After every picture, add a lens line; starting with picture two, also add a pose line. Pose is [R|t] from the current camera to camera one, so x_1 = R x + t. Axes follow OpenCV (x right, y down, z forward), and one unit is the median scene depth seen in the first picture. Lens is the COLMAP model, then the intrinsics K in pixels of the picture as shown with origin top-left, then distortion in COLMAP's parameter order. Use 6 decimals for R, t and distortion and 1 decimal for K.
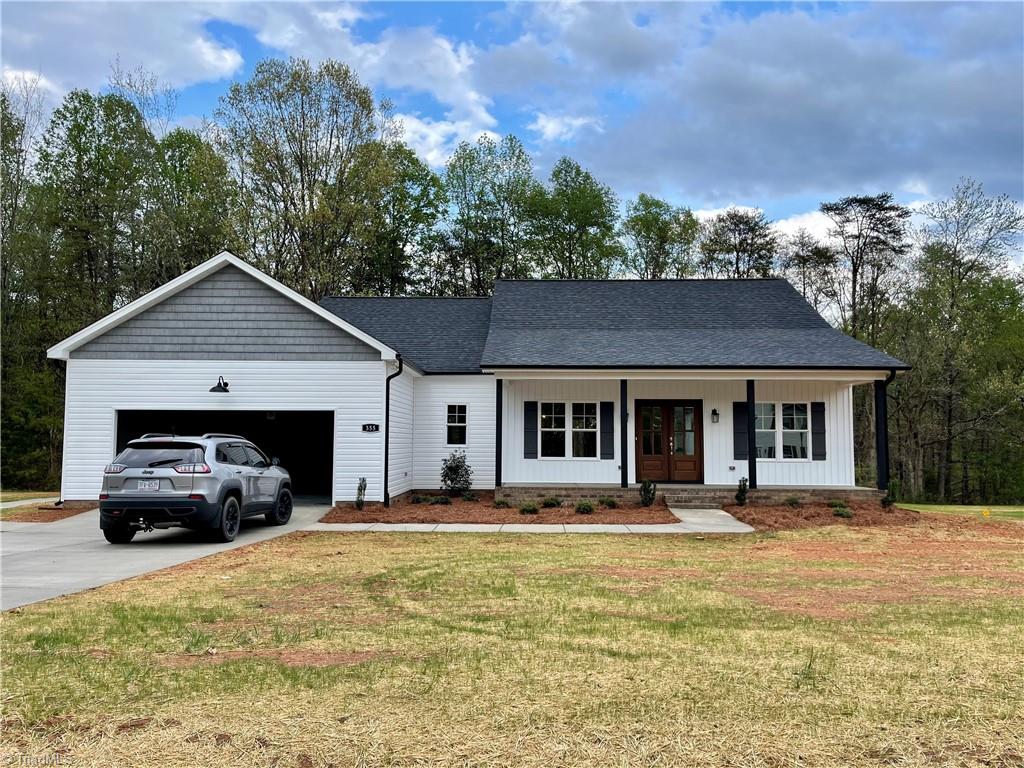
lens RADIAL K [[771.8, 0, 512.0], [0, 771.8, 384.0], [0, 0, 1]] dist [0.001099, -0.000571]
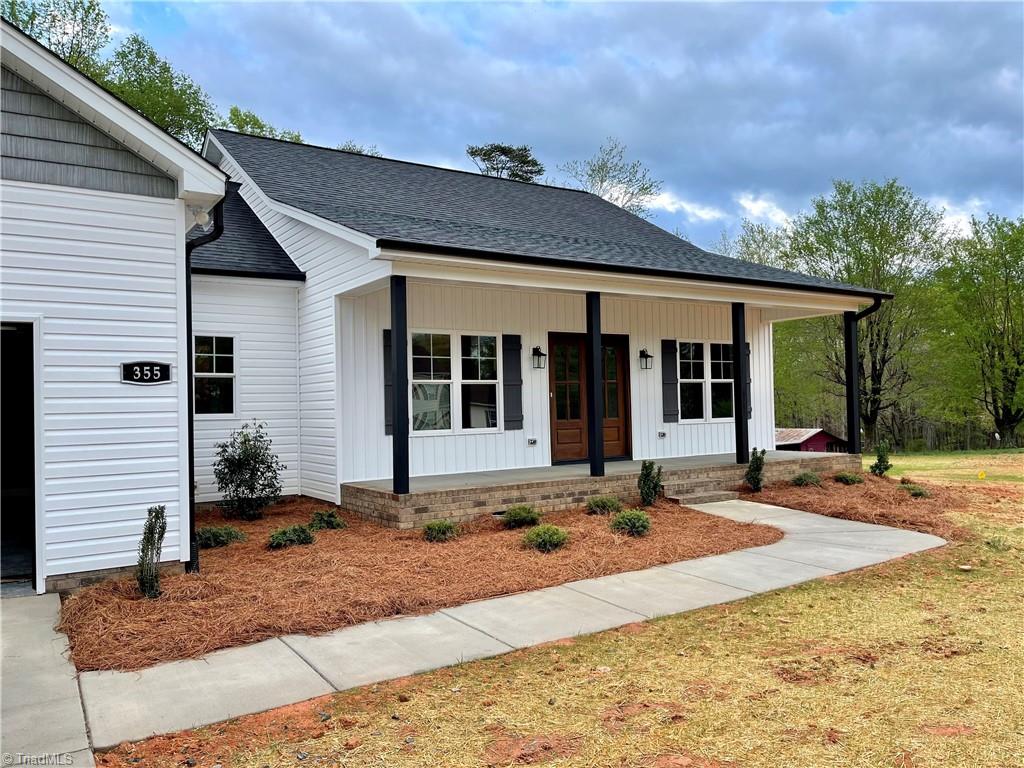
lens RADIAL K [[771.8, 0, 512.0], [0, 771.8, 384.0], [0, 0, 1]] dist [0.001099, -0.000571]
pose [[0.813092, -0.007904, 0.582082, -0.226945], [-0.014989, 0.999292, 0.034507, 0.041305], [-0.581942, -0.036783, 0.812398, 0.516095]]
